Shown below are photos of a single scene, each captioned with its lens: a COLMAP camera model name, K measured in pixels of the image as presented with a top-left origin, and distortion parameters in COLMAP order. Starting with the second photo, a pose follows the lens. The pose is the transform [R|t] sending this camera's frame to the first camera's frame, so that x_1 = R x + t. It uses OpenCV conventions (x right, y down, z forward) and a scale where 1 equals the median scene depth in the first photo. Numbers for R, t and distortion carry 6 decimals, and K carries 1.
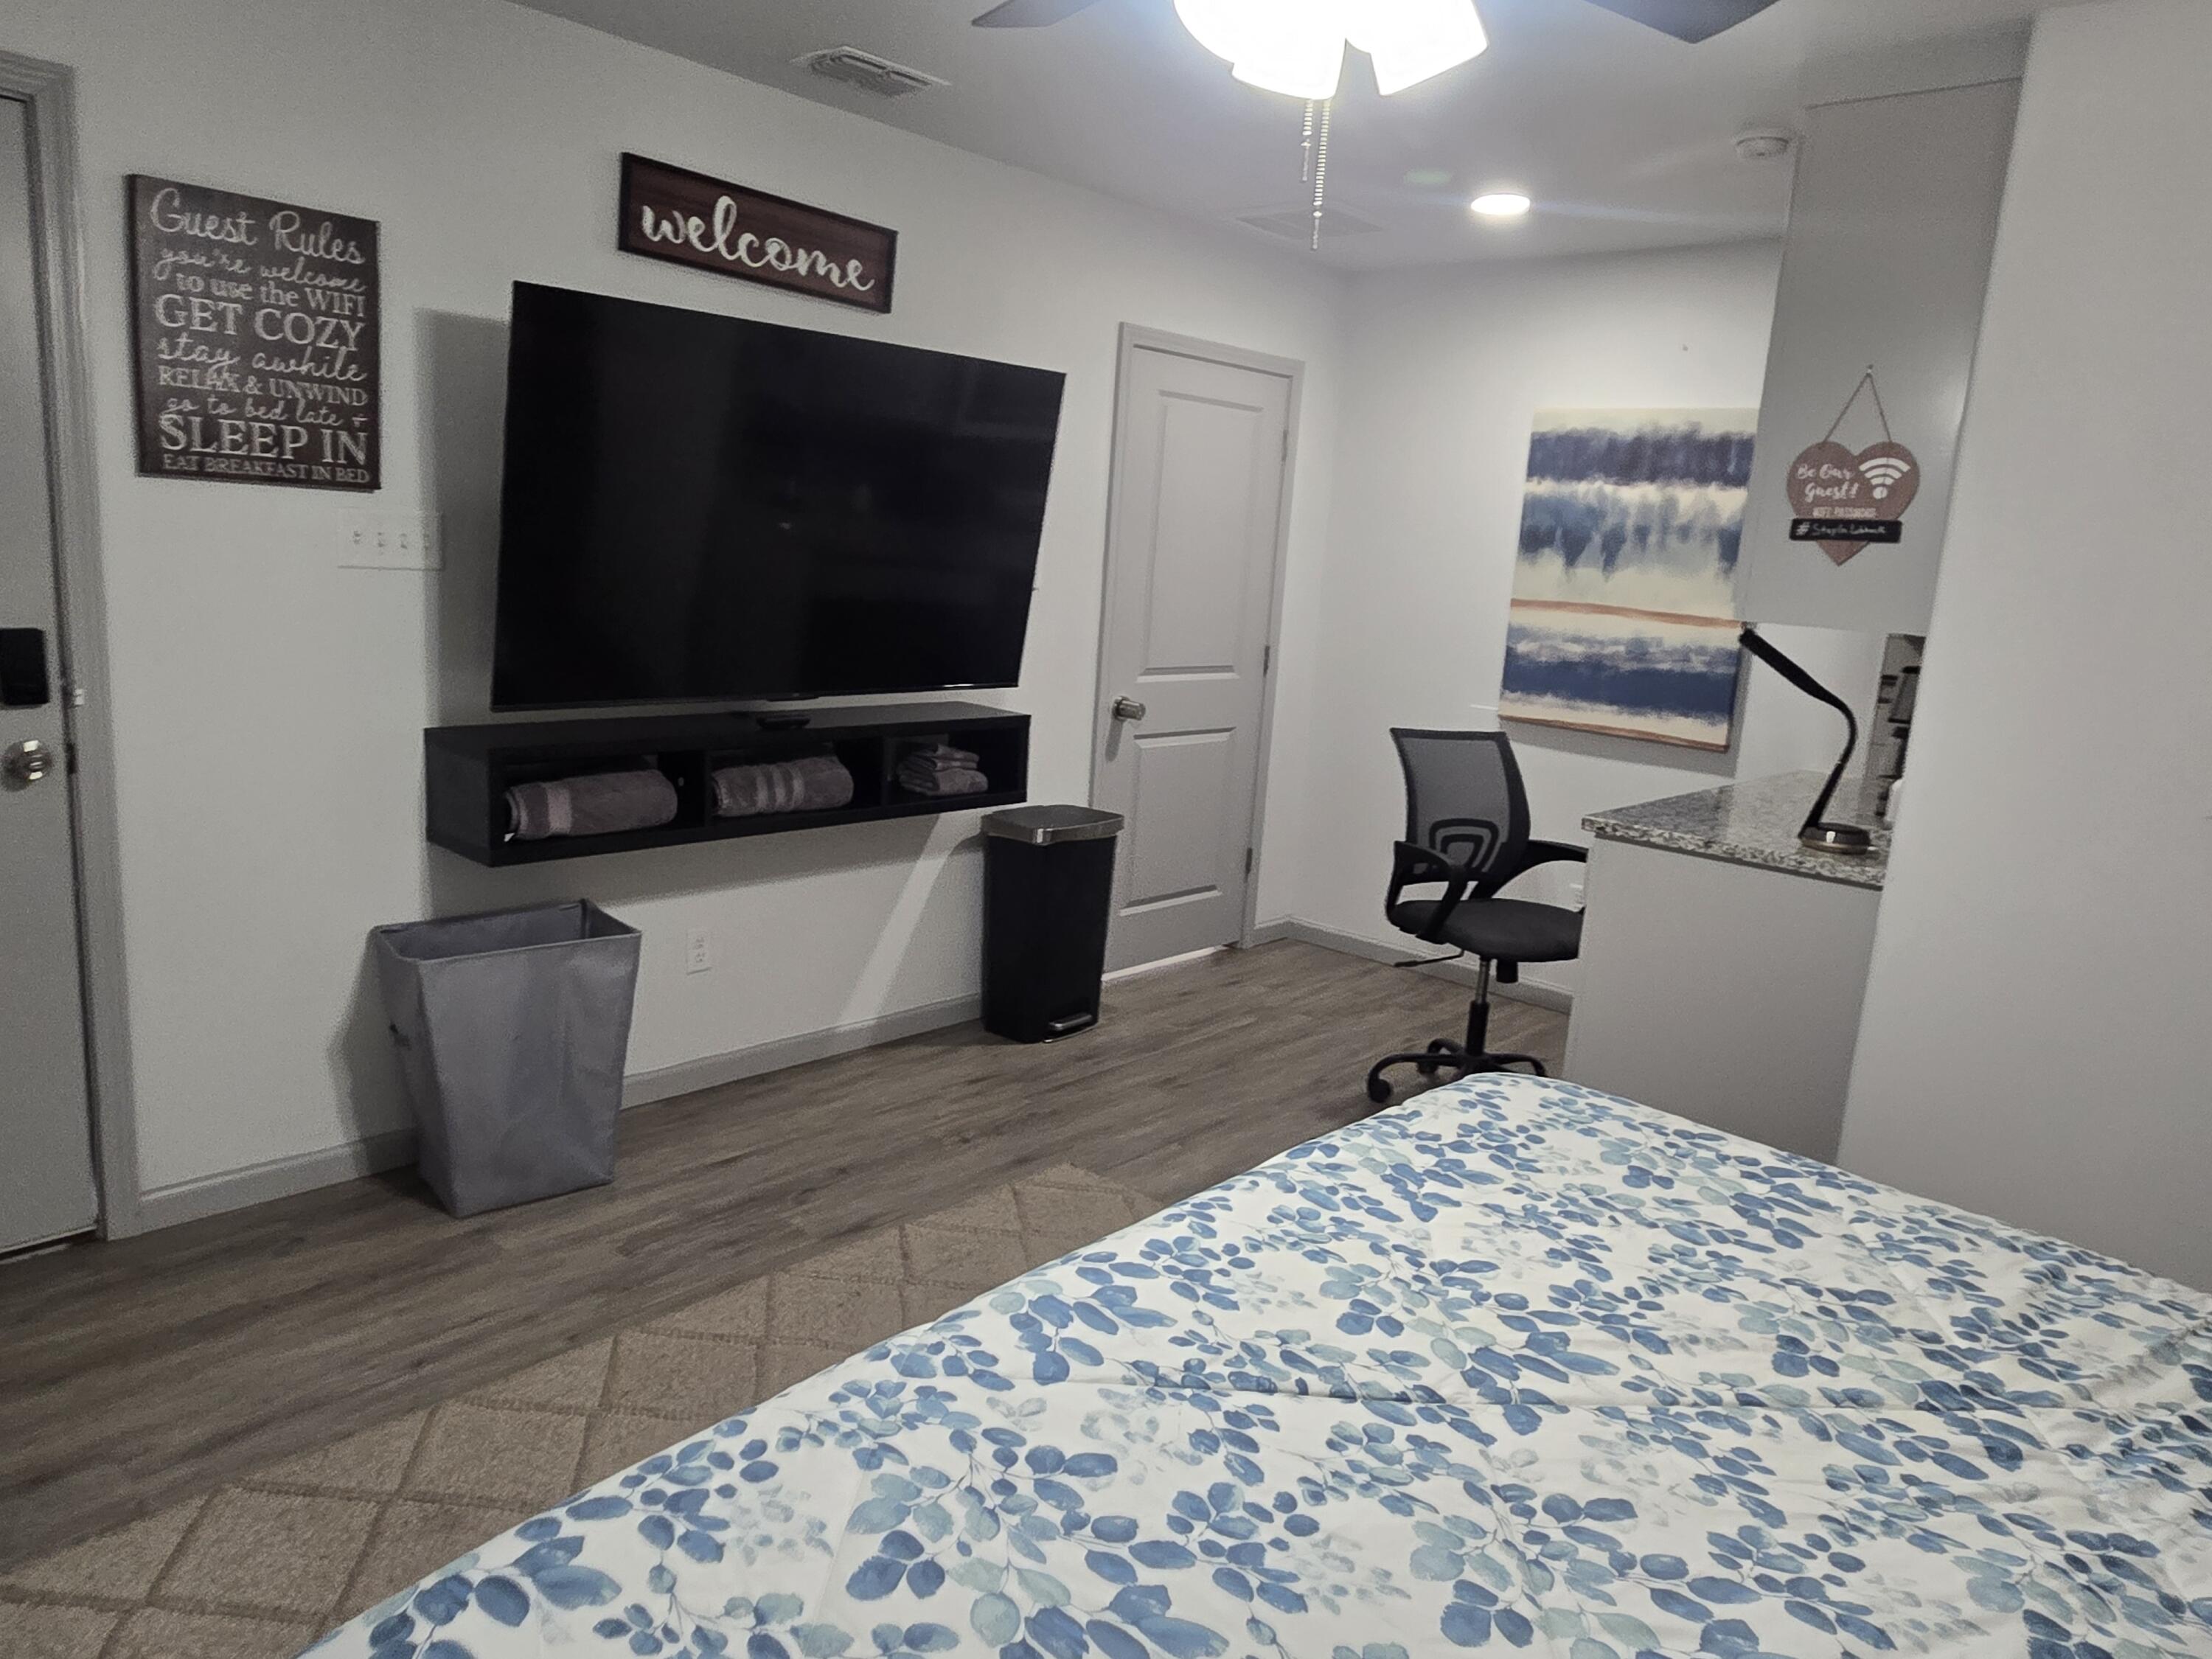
lens RADIAL K [[1548.5, 0, 1170.6], [0, 1548.5, 841.5], [0, 0, 1]] dist [-0.030286, 0.003751]
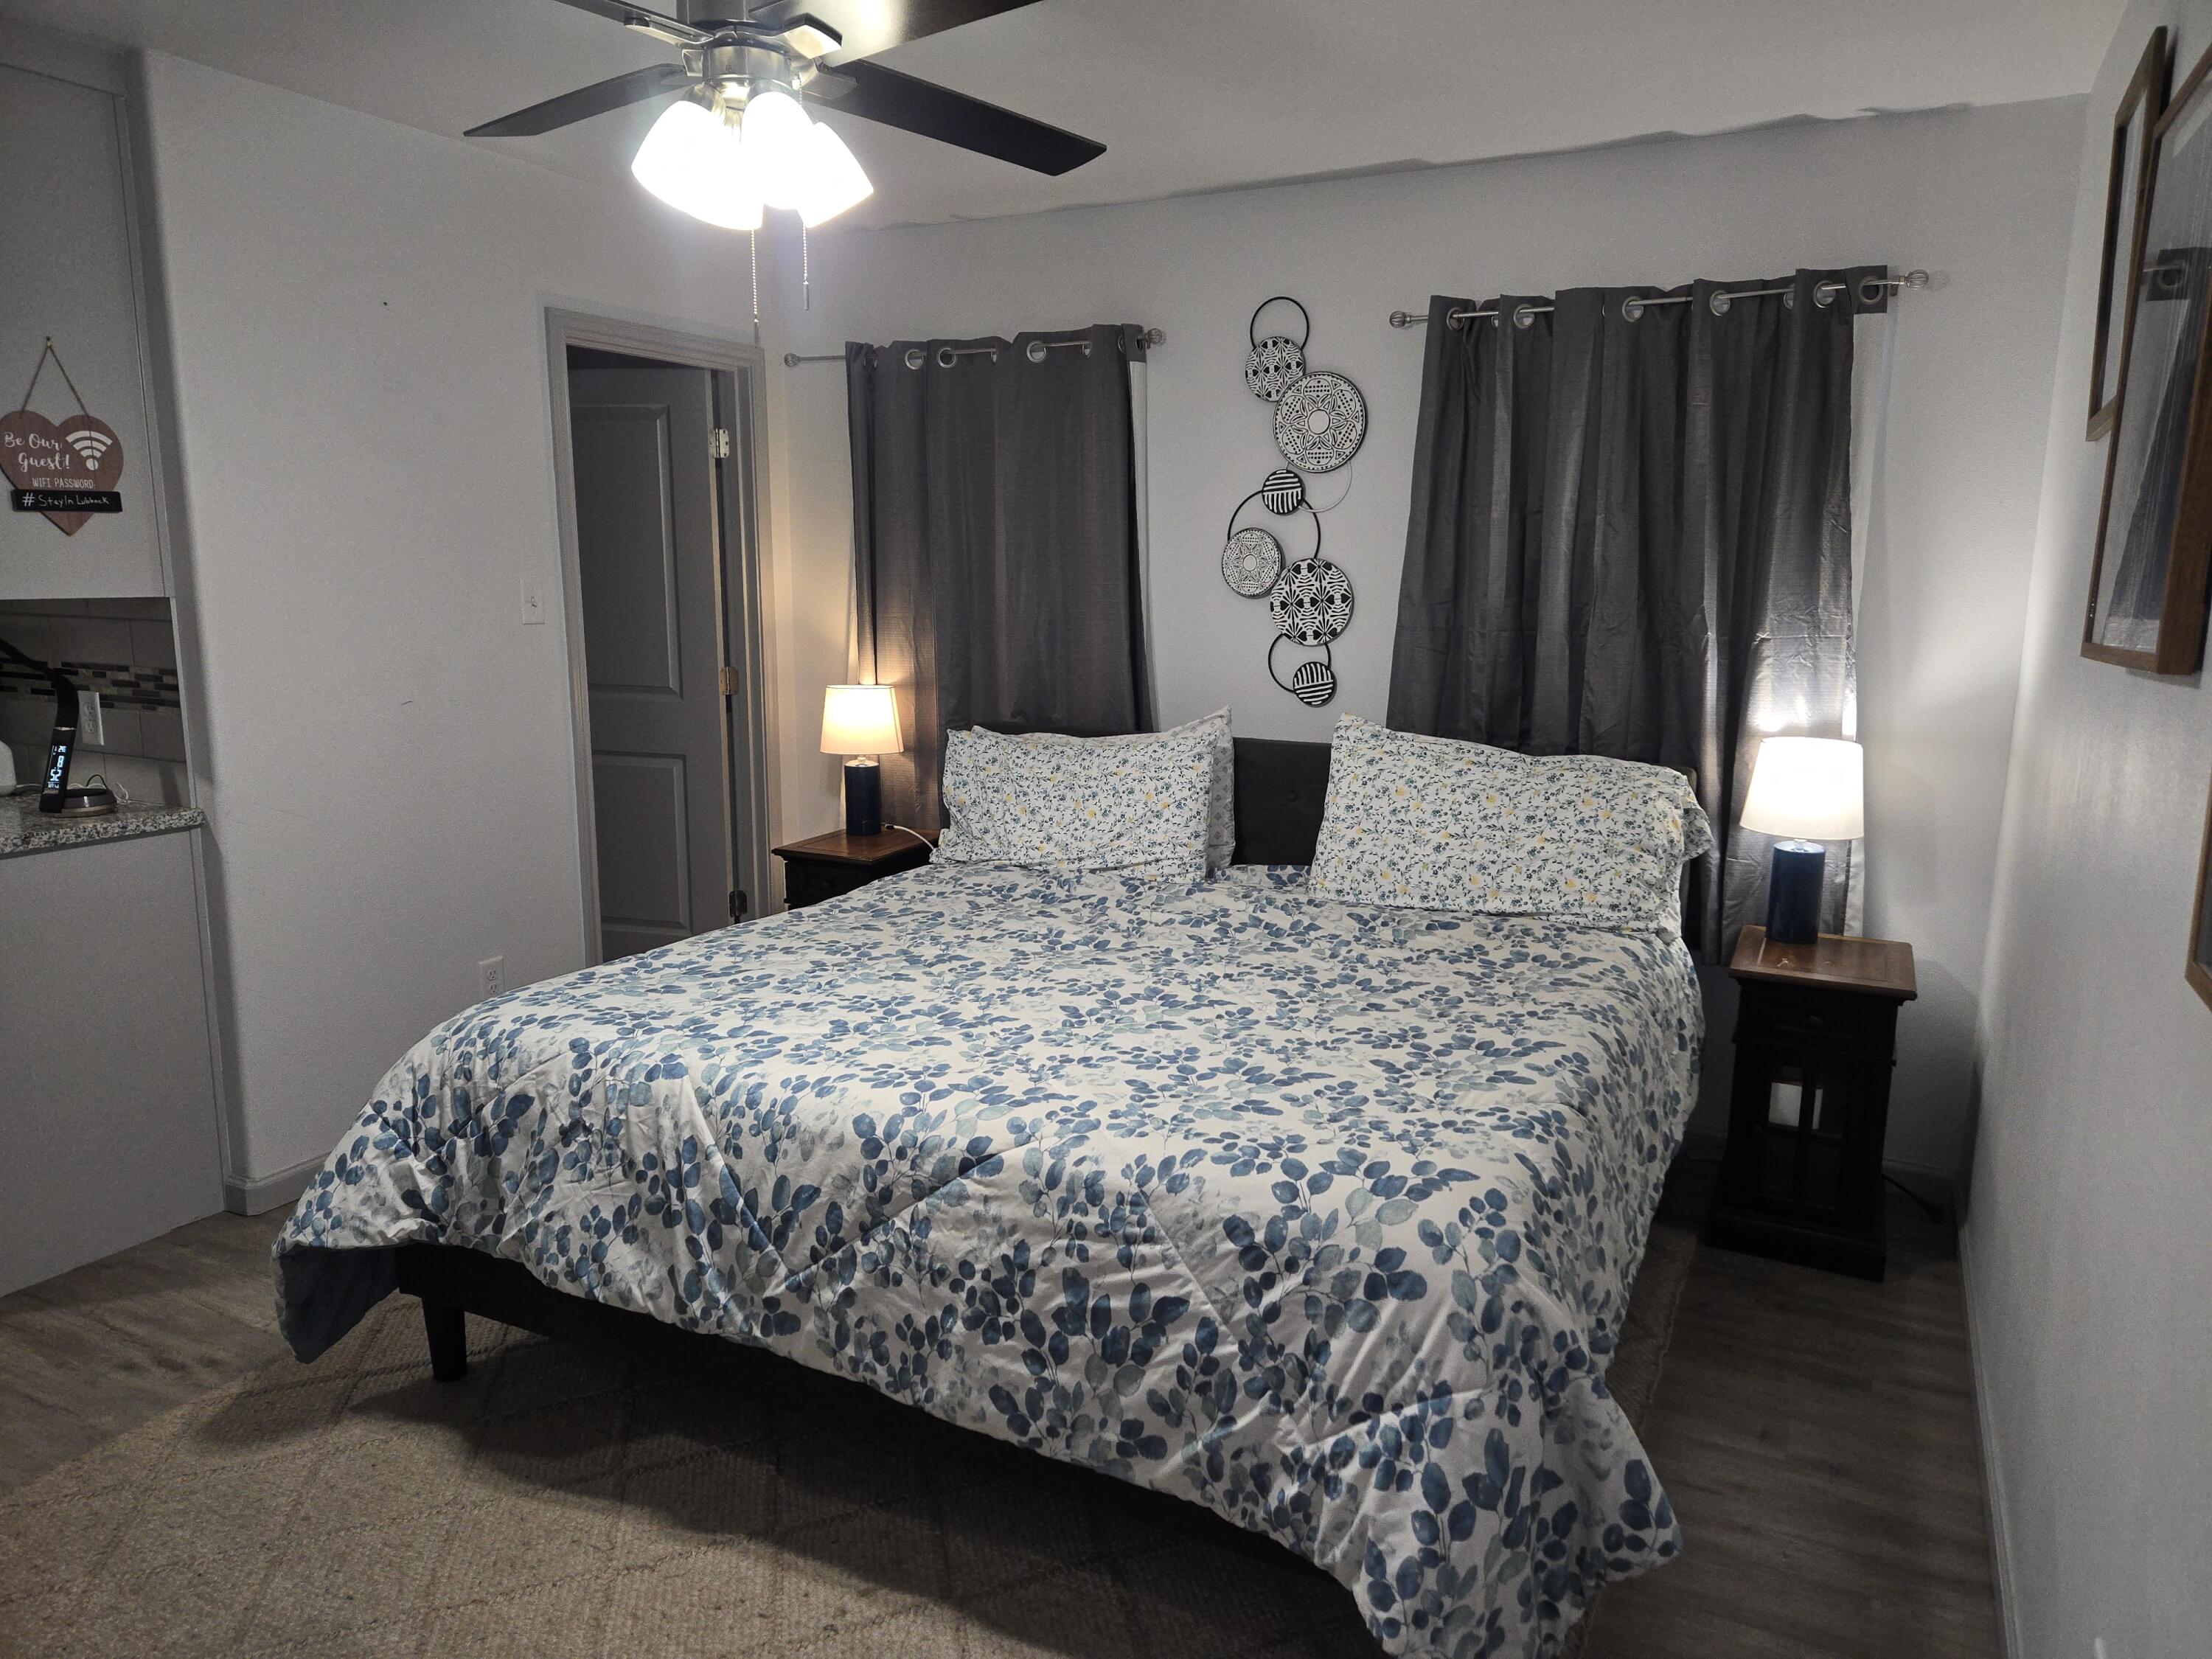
lens RADIAL K [[1471.3, 0, 1102.6], [0, 1471.3, 841.5], [0, 0, 1]] dist [0.039087, -0.018166]
pose [[-0.284207, -0.244396, 0.927091, -2.157634], [0.140879, 0.945824, 0.292522, -0.534882], [-0.948356, 0.213744, -0.234379, 1.850043]]
